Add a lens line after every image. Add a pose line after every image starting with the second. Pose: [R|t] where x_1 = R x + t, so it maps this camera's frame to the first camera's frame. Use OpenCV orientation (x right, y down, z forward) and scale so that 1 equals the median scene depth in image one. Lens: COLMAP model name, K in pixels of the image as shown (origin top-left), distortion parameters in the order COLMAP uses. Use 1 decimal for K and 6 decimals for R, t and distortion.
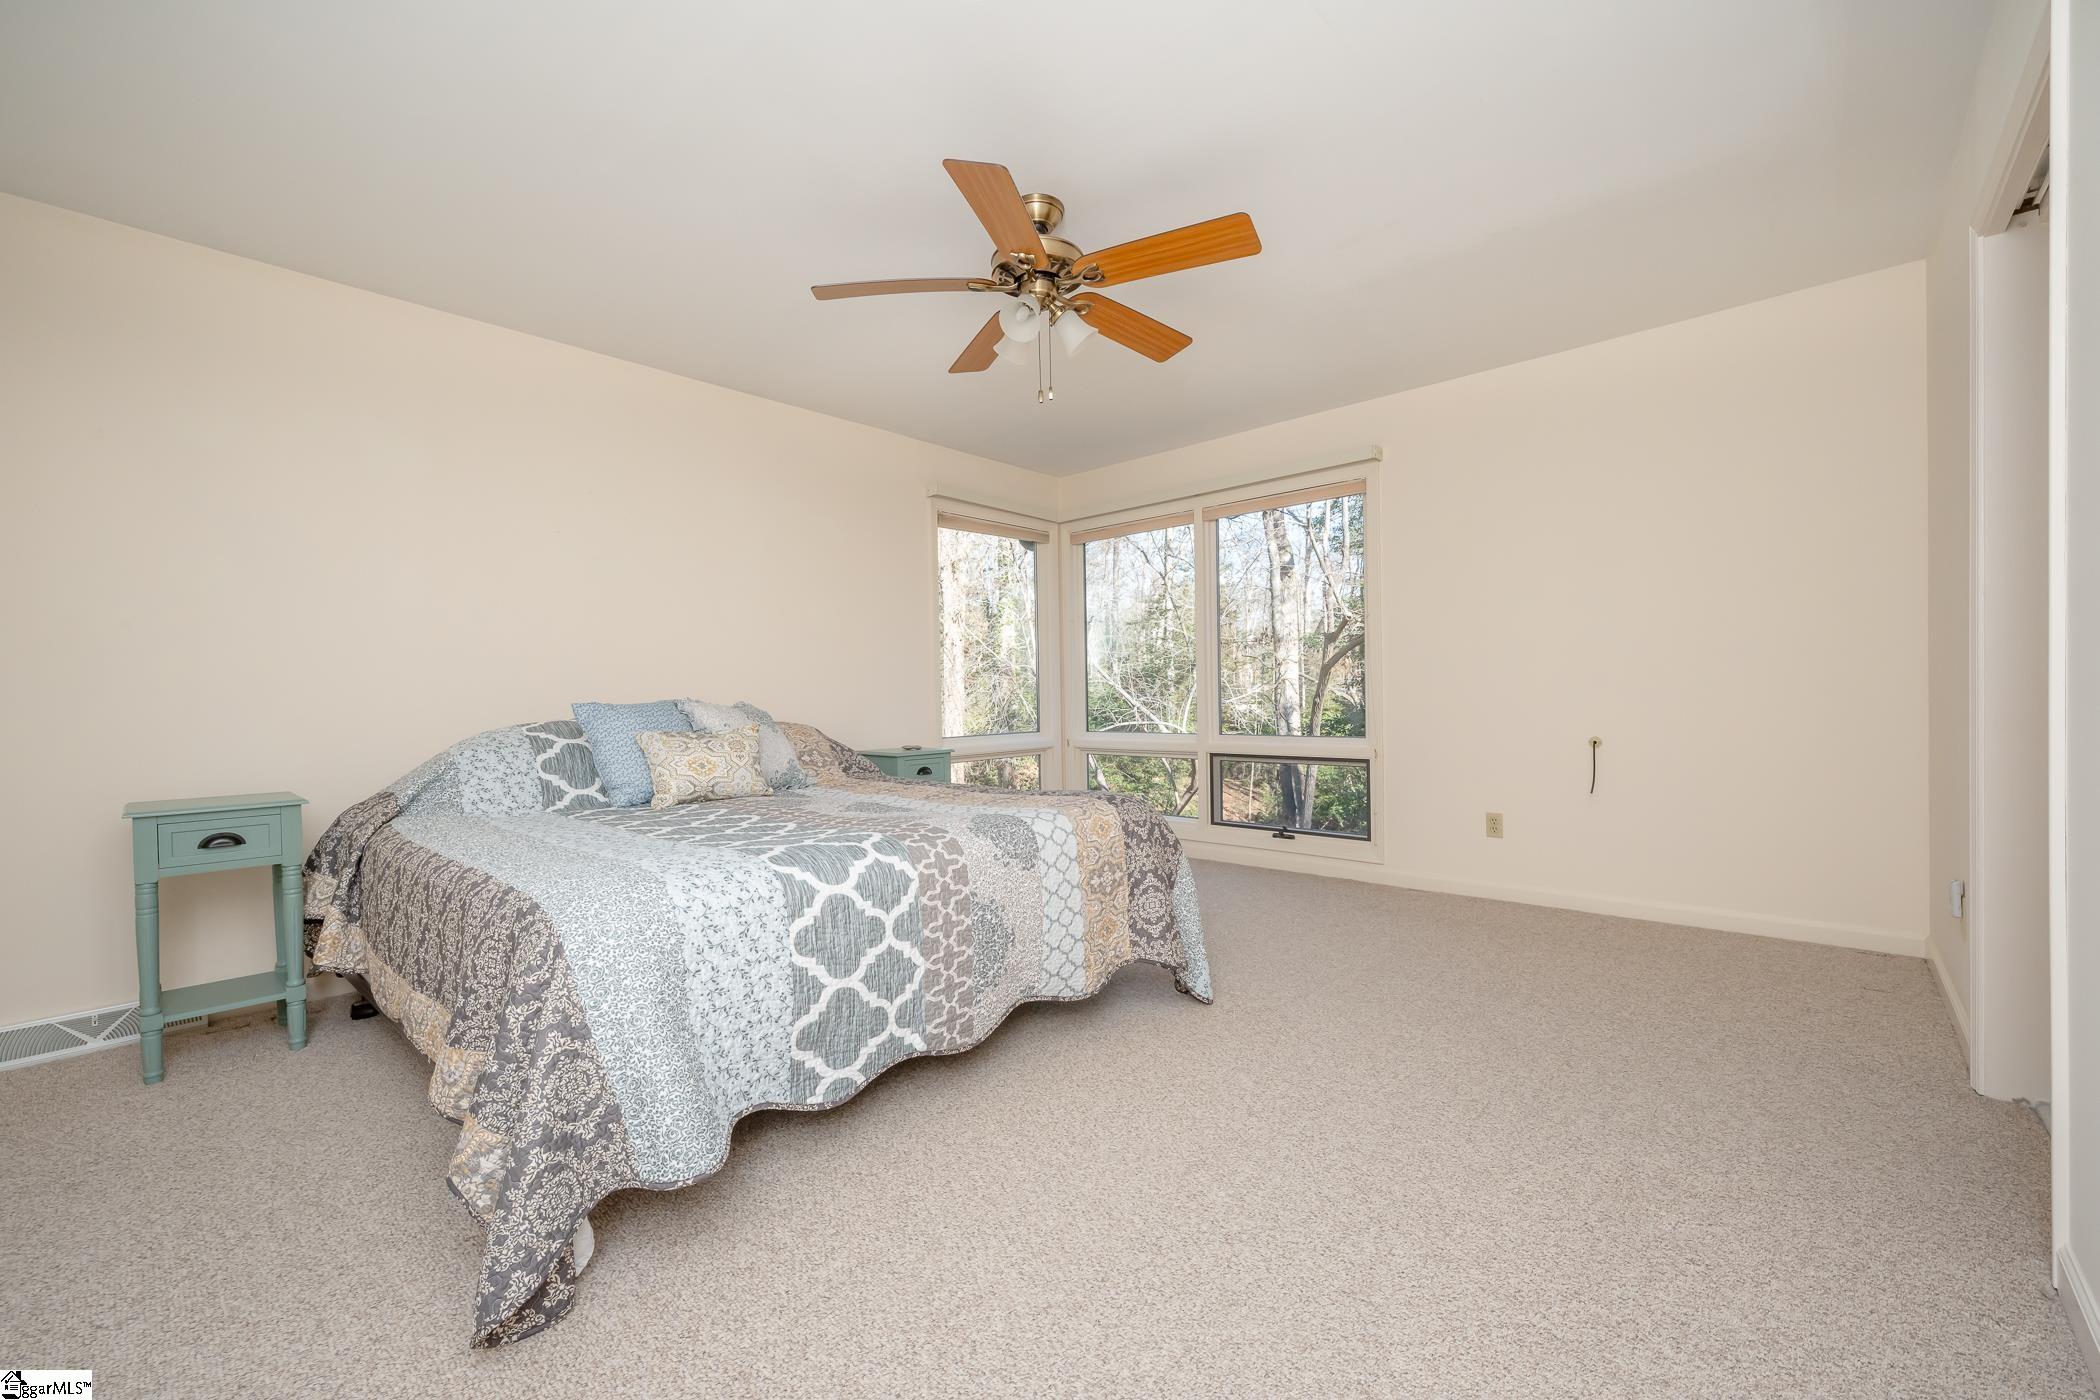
lens RADIAL K [[833.1, 0, 1036.8], [0, 833.1, 709.1], [0, 0, 1]] dist [-0.000756, 0.000037]
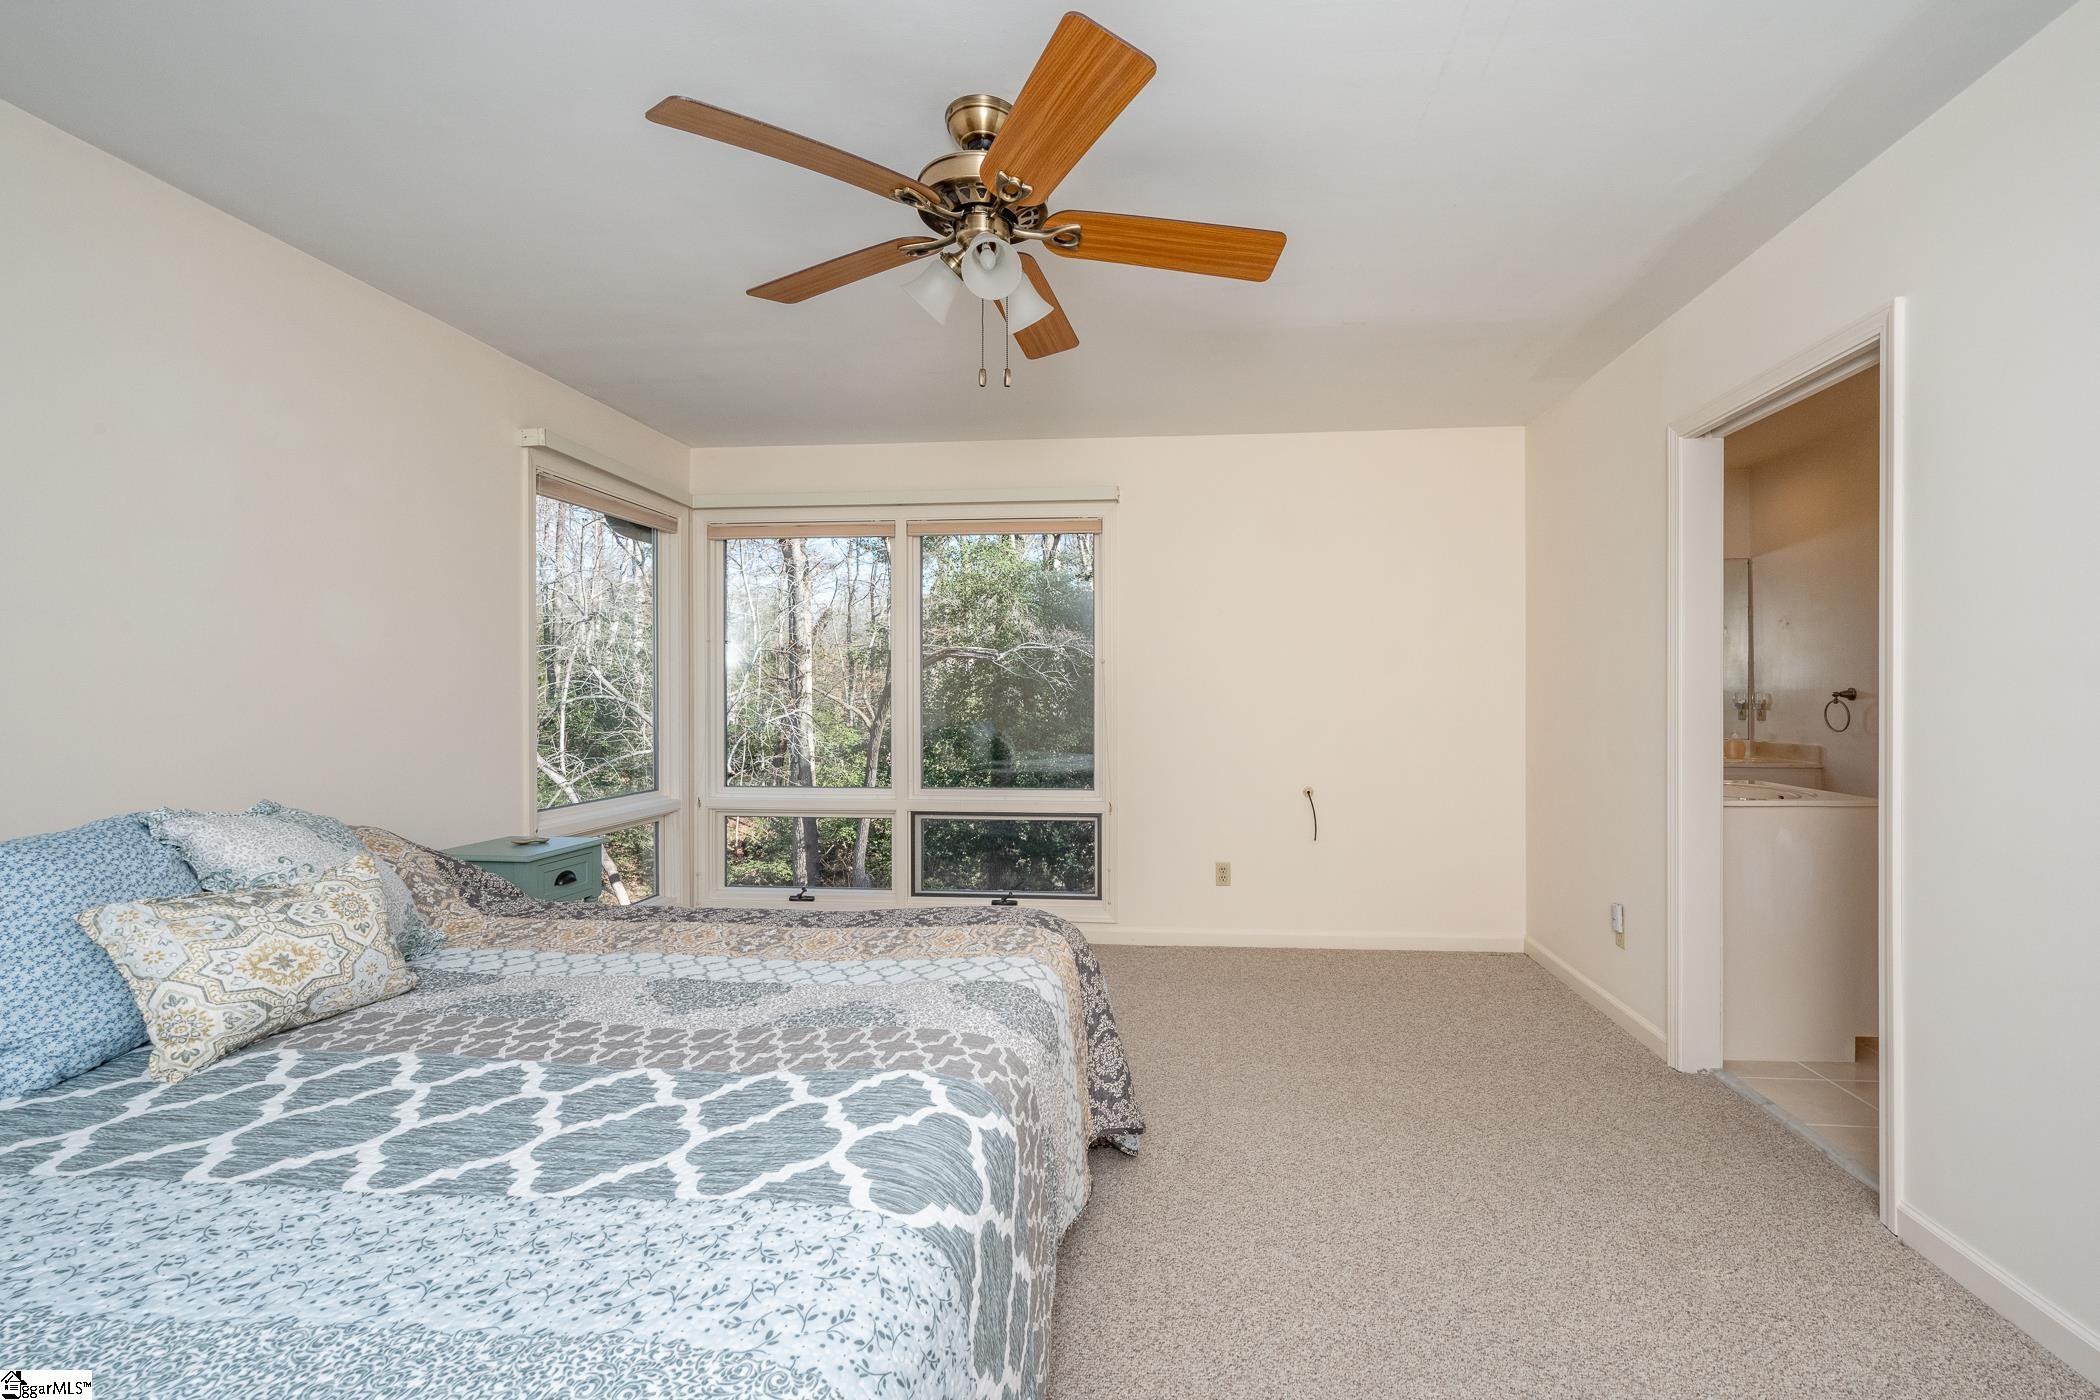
lens RADIAL K [[889.5, 0, 1064.3], [0, 889.5, 692.3], [0, 0, 1]] dist [-0.003089, -0.000165]
pose [[0.792422, 0.014576, 0.609799, -0.291644], [-0.000442, 0.999728, -0.023322, -0.061815], [-0.609973, 0.018212, 0.792213, 0.254922]]
